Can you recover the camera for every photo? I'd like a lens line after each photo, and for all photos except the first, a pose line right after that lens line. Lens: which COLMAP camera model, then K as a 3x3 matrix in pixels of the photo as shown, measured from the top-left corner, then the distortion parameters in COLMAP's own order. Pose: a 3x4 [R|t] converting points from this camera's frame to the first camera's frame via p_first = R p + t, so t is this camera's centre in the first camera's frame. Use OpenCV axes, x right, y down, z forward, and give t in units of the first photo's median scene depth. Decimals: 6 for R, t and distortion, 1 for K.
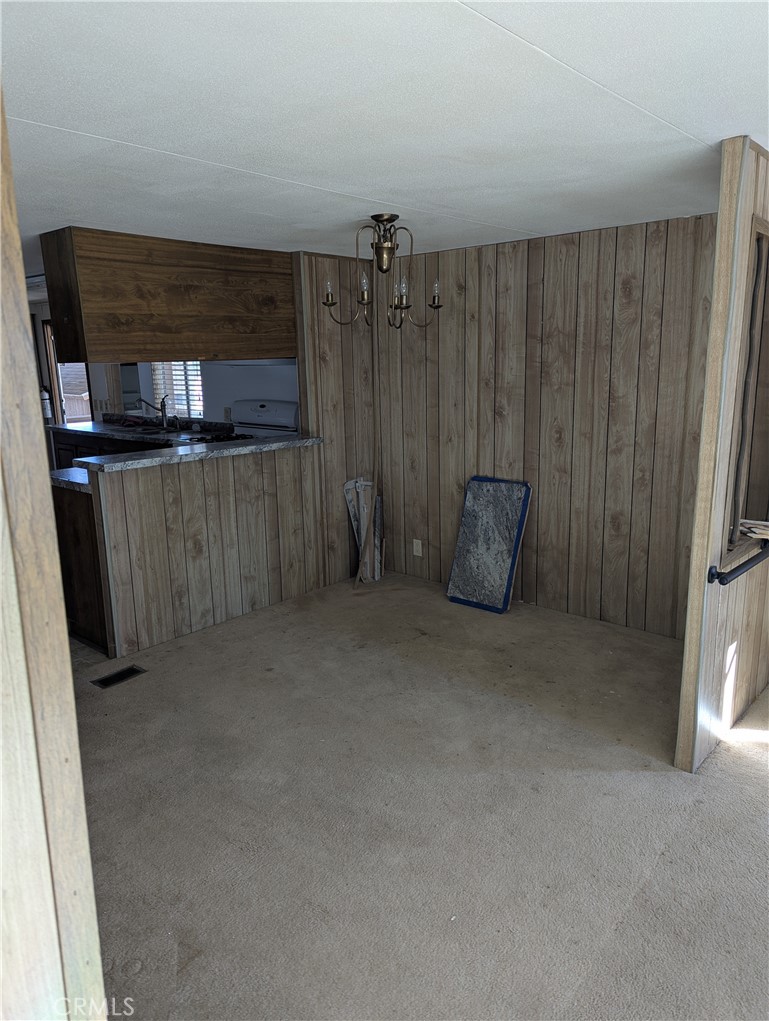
lens RADIAL K [[725.1, 0, 386.7], [0, 725.1, 512.6], [0, 0, 1]] dist [0.045889, -0.009604]
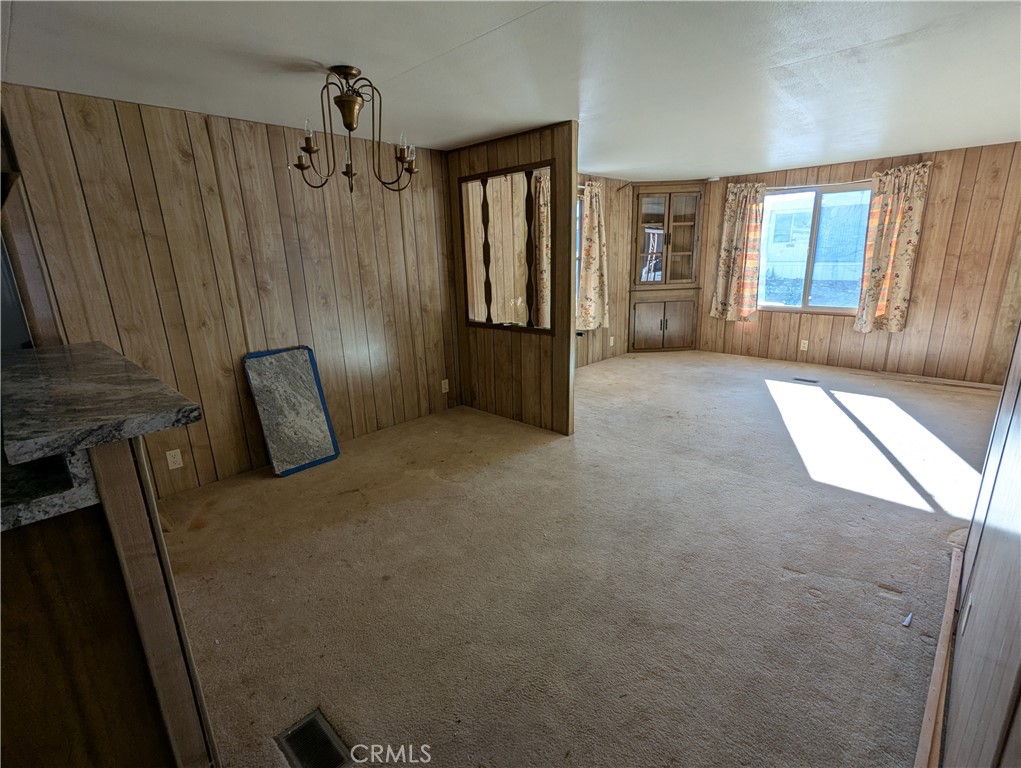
lens RADIAL K [[484.2, 0, 517.2], [0, 484.2, 380.0], [0, 0, 1]] dist [-0.003441, -0.000398]
pose [[0.035826, -0.235151, 0.971298, -0.554886], [0.241635, 0.945122, 0.219901, -0.078999], [-0.969706, 0.226822, 0.090681, 0.631521]]
